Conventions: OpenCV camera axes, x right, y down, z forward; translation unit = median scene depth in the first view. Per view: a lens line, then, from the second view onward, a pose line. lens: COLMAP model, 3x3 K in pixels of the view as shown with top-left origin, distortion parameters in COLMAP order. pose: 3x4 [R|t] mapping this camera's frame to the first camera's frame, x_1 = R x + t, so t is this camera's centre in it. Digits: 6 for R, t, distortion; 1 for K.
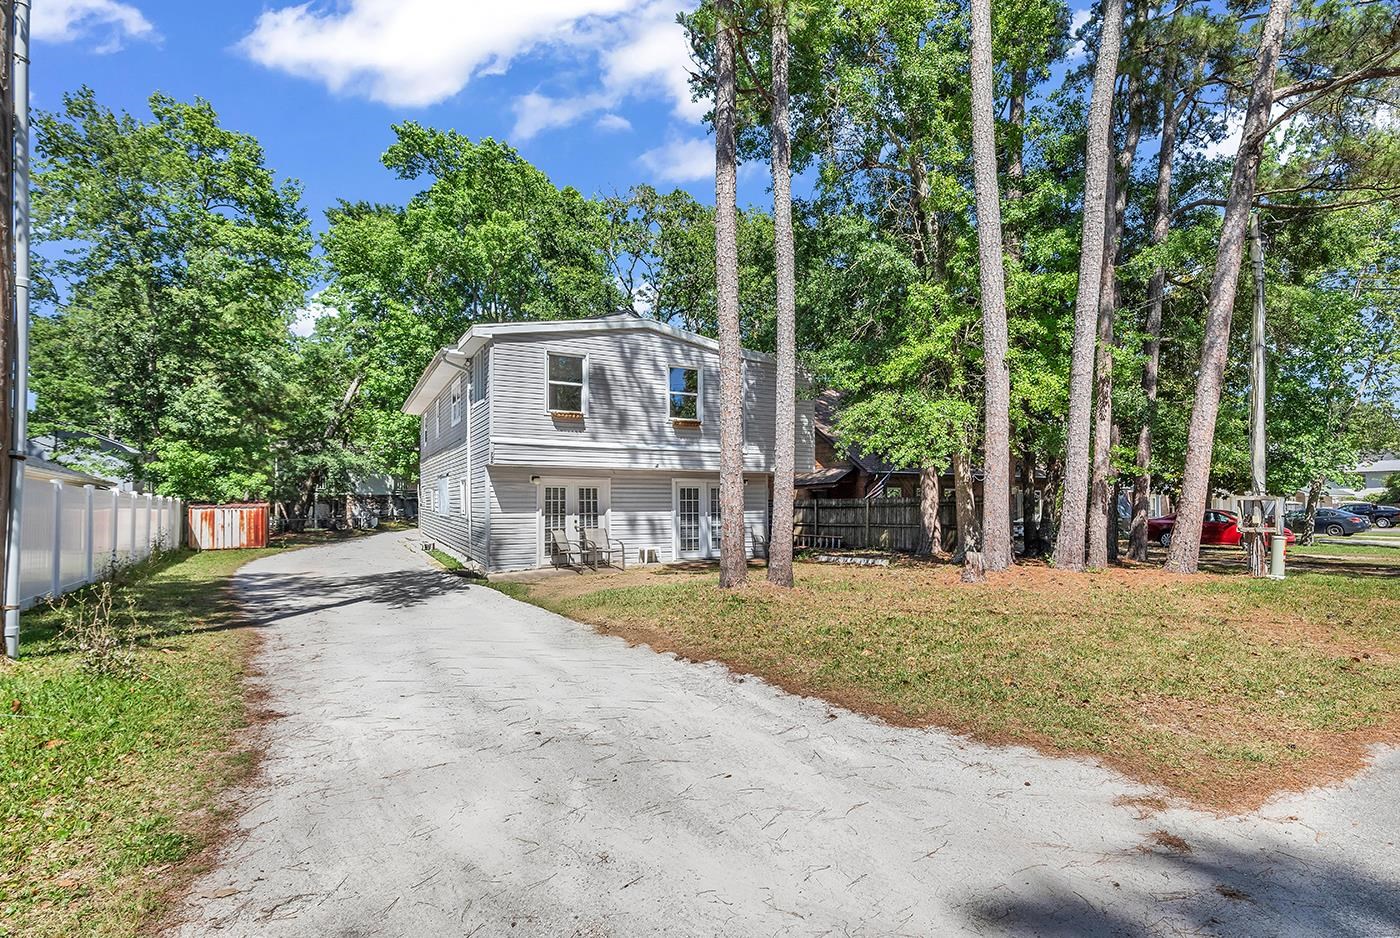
lens RADIAL K [[701.2, 0, 723.6], [0, 701.2, 492.2], [0, 0, 1]] dist [-0.004247, 0.001021]
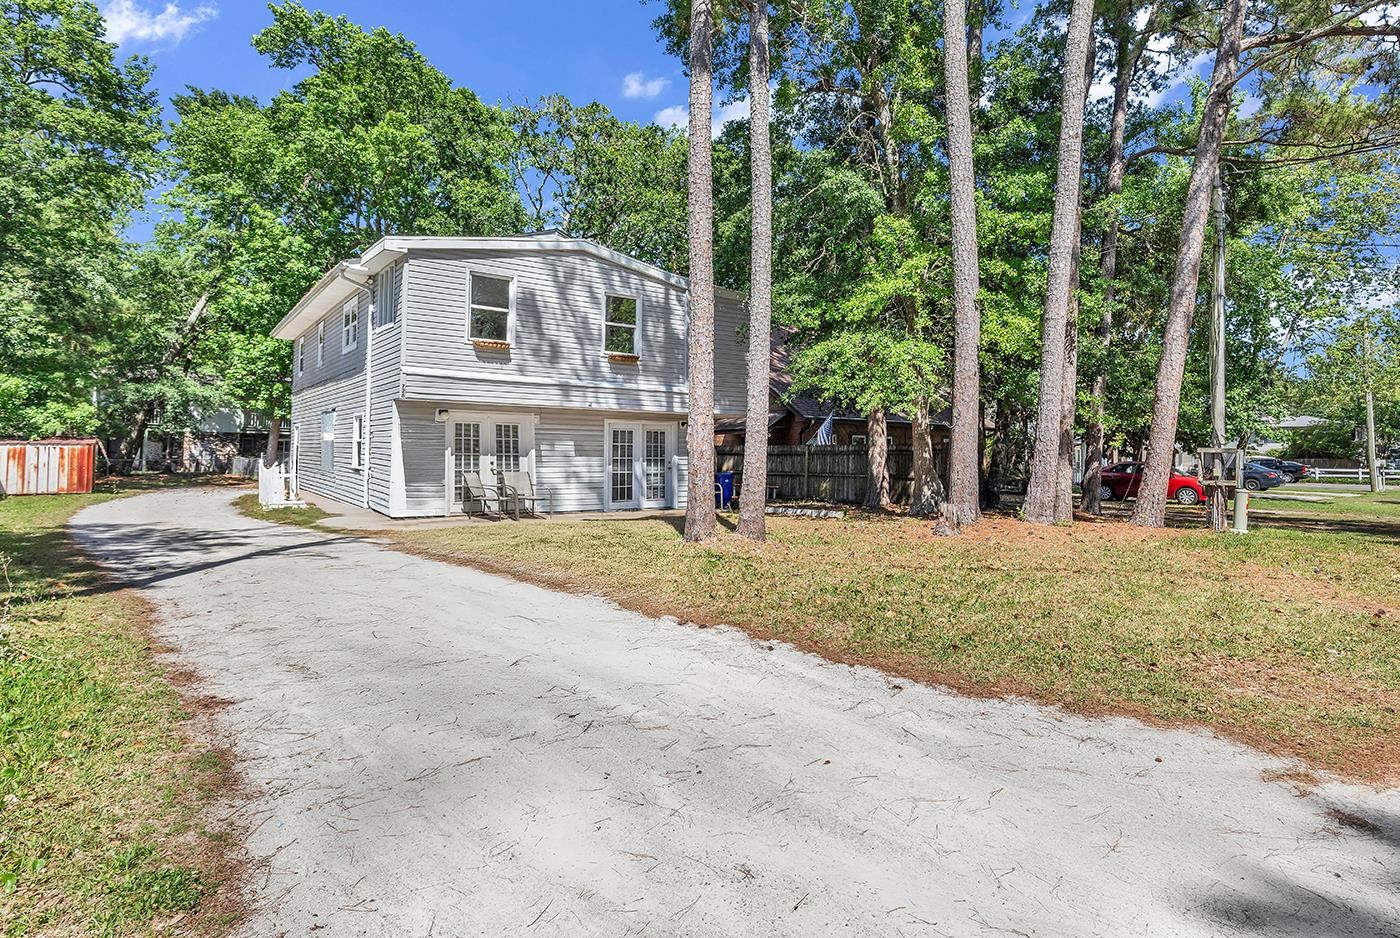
lens RADIAL K [[761.9, 0, 711.7], [0, 761.9, 420.1], [0, 0, 1]] dist [-0.000611, 0.001696]
pose [[0.992372, 0.019860, 0.121670, -0.059567], [-0.017059, 0.999566, -0.024019, 0.002927], [-0.122094, 0.021761, 0.992280, 0.019819]]
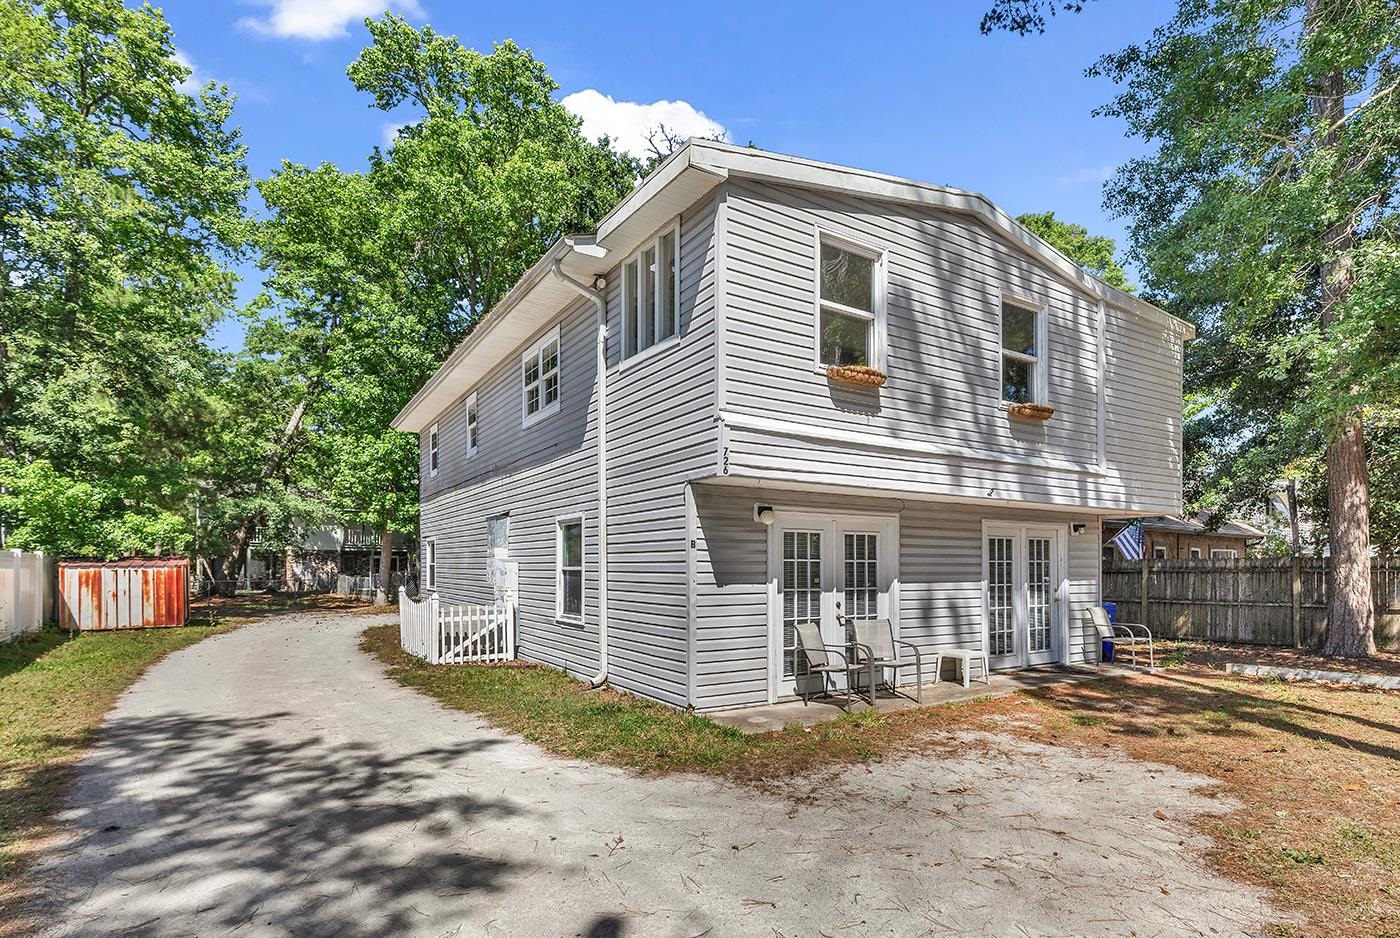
lens RADIAL K [[703.7, 0, 693.6], [0, 703.7, 565.4], [0, 0, 1]] dist [0.011930, 0.001344]
pose [[0.999030, 0.006938, 0.043487, -0.325557], [-0.007826, 0.999764, 0.020279, 0.005133], [-0.043337, -0.020600, 0.998848, 0.503328]]
